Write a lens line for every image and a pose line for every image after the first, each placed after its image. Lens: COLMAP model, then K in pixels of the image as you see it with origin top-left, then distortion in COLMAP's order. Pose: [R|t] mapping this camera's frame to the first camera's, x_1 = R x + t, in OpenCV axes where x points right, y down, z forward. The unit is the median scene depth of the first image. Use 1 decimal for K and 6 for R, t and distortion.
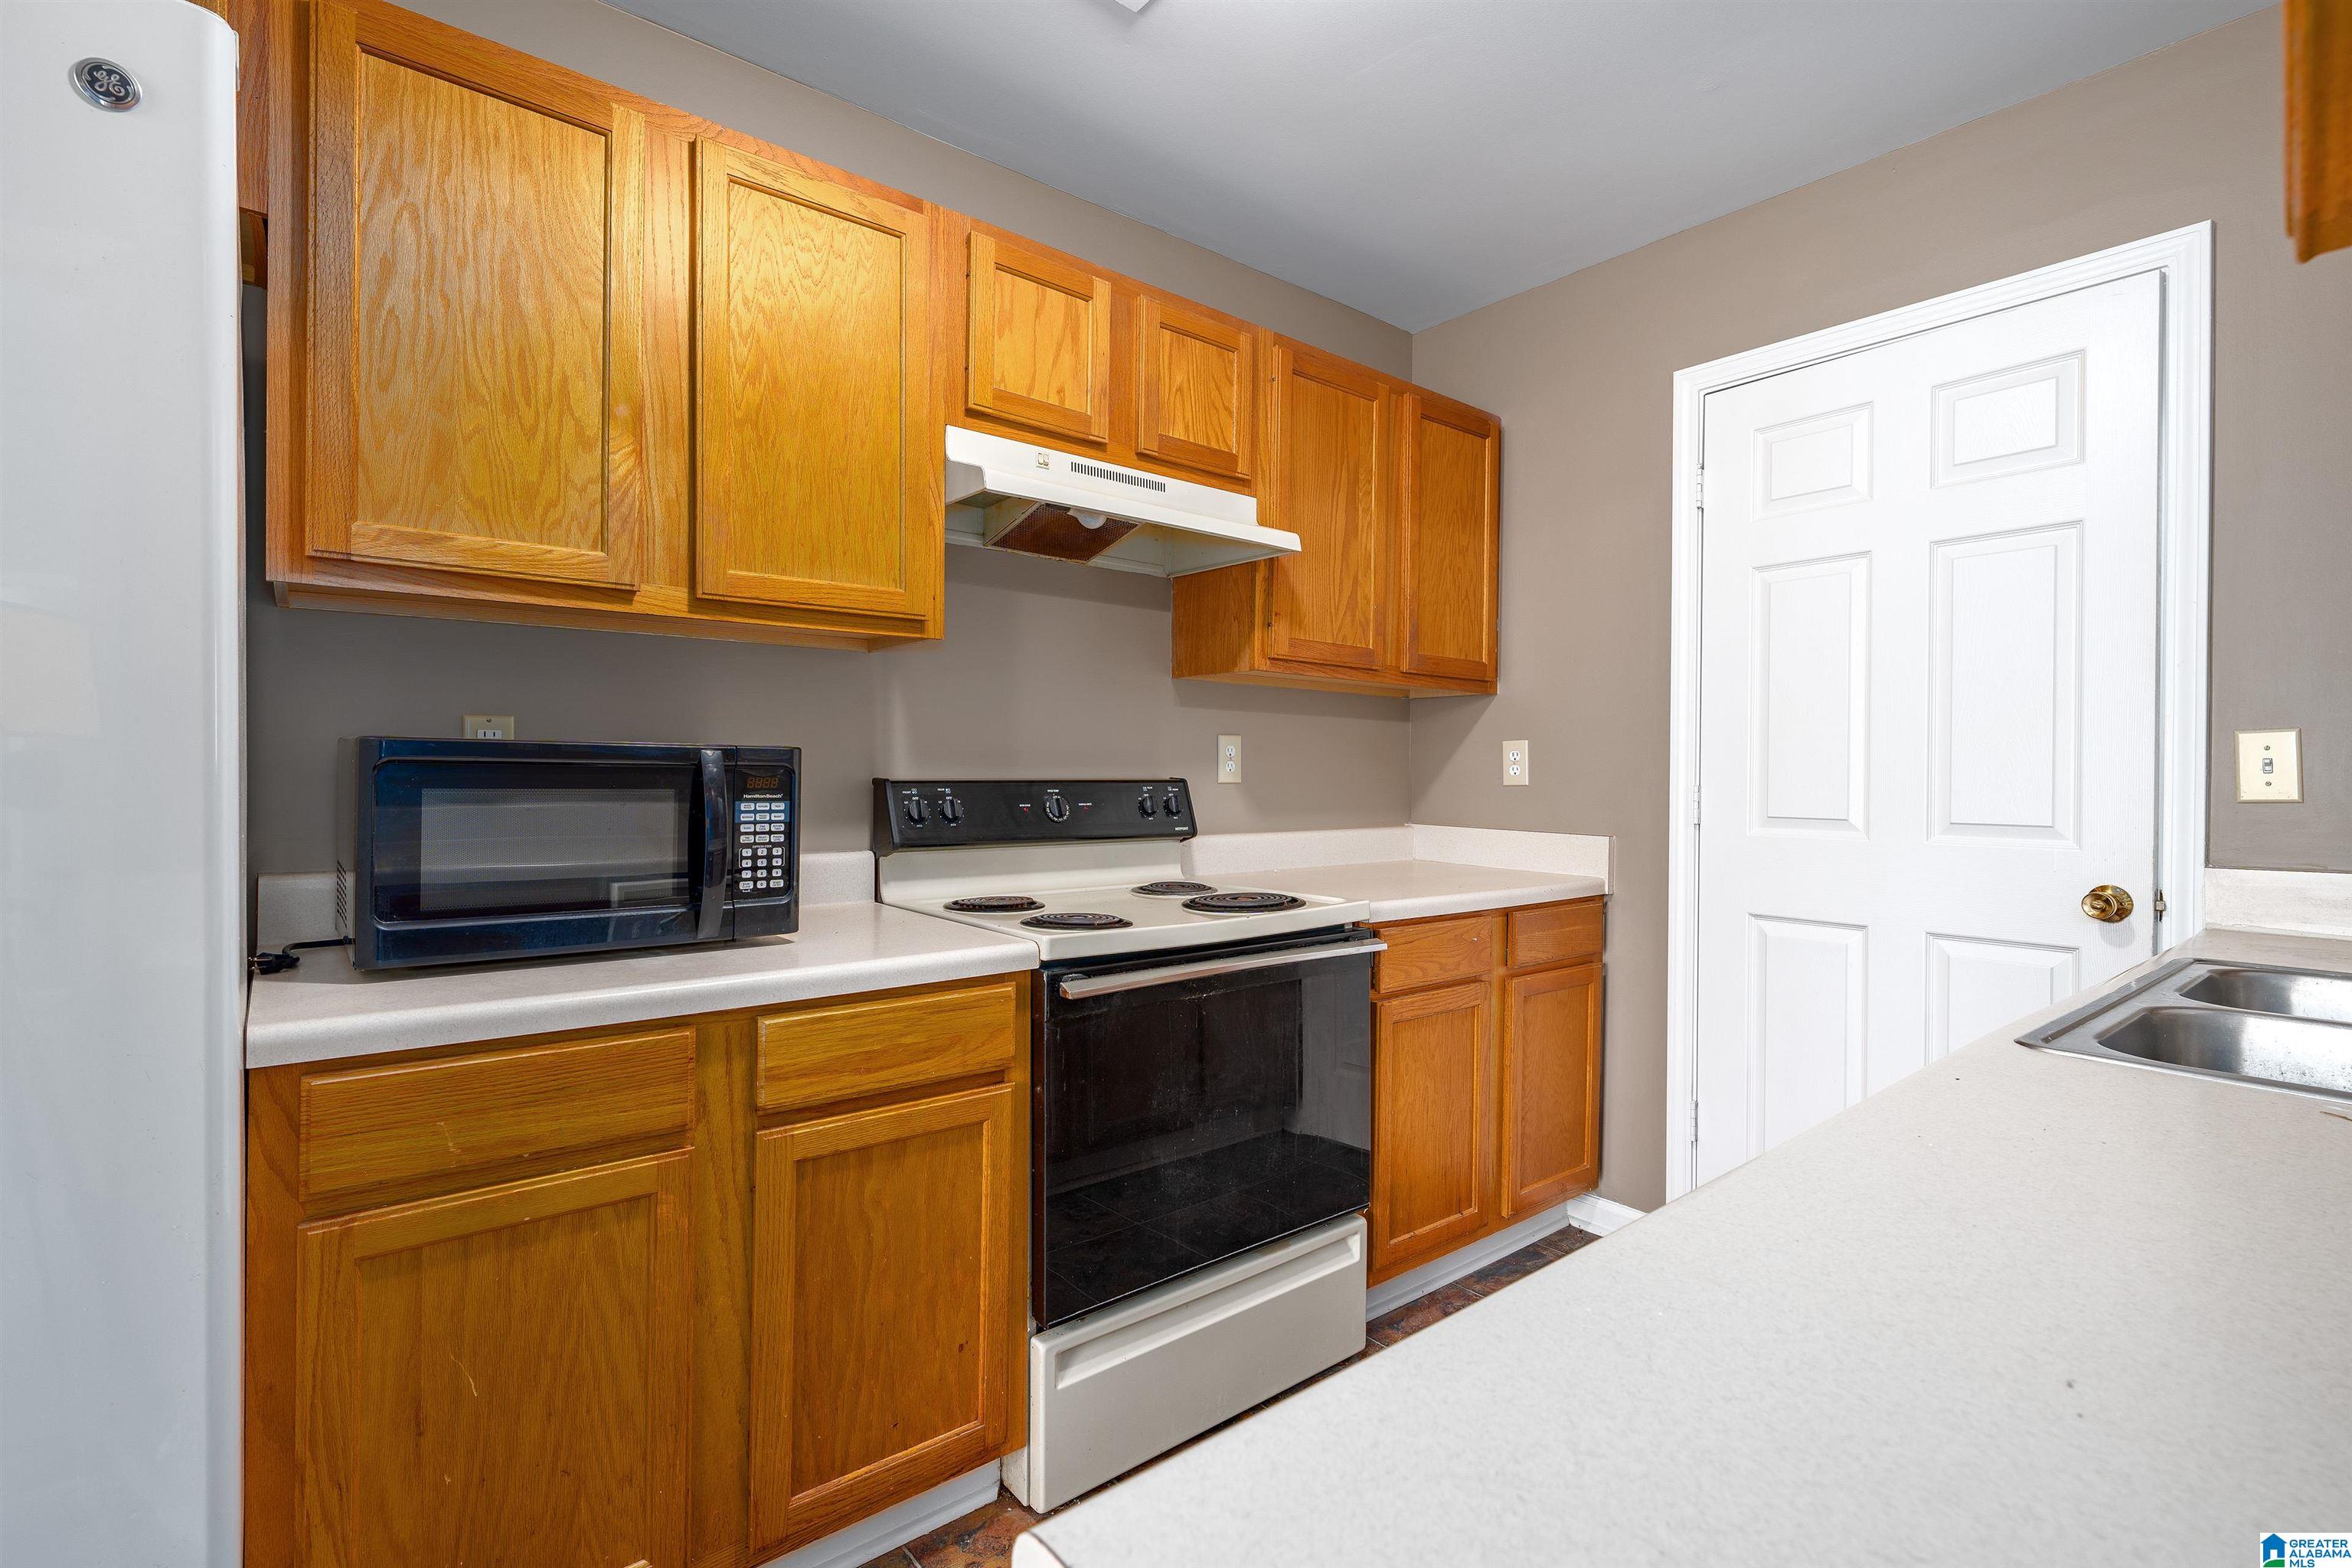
lens RADIAL K [[1078.3, 0, 1179.0], [0, 1078.3, 776.6], [0, 0, 1]] dist [0.002720, -0.000141]
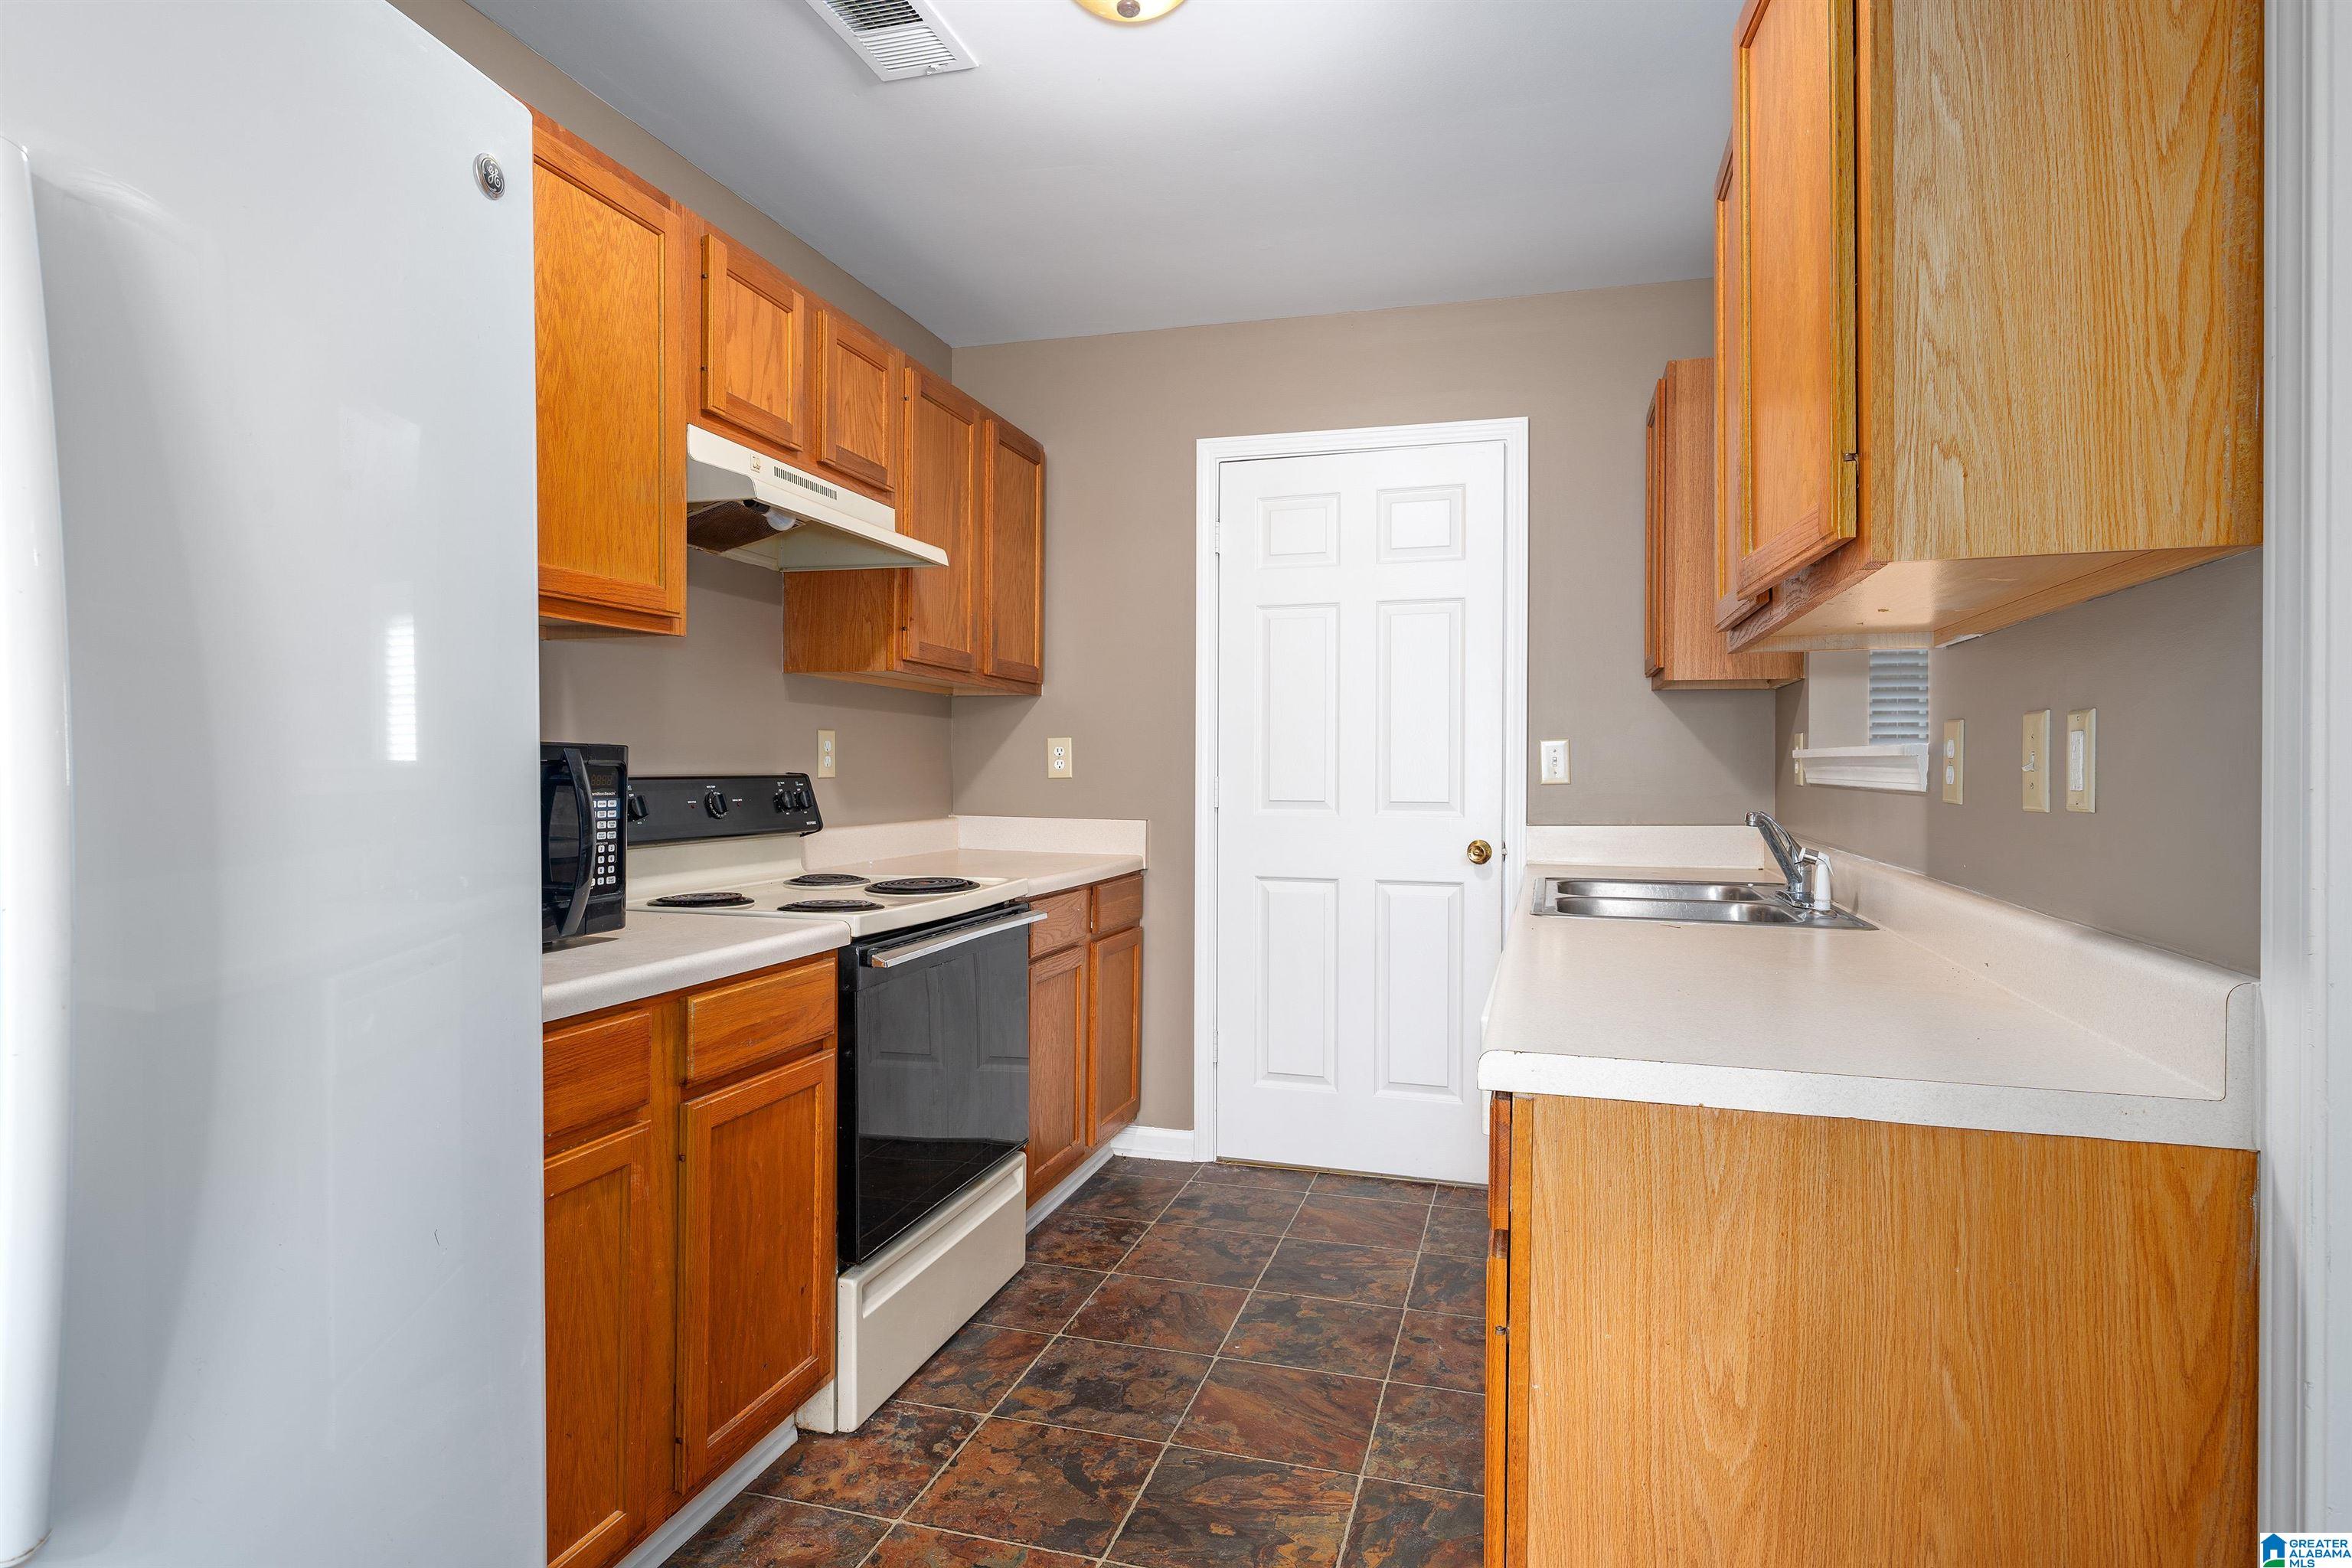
lens RADIAL K [[1270.6, 0, 1176.3], [0, 1270.6, 776.6], [0, 0, 1]] dist [0.012720, 0.000053]
pose [[0.823580, -0.007567, 0.567149, -0.467598], [0.003914, 0.999963, 0.007658, -0.003656], [-0.567186, -0.004088, 0.823579, -0.216163]]
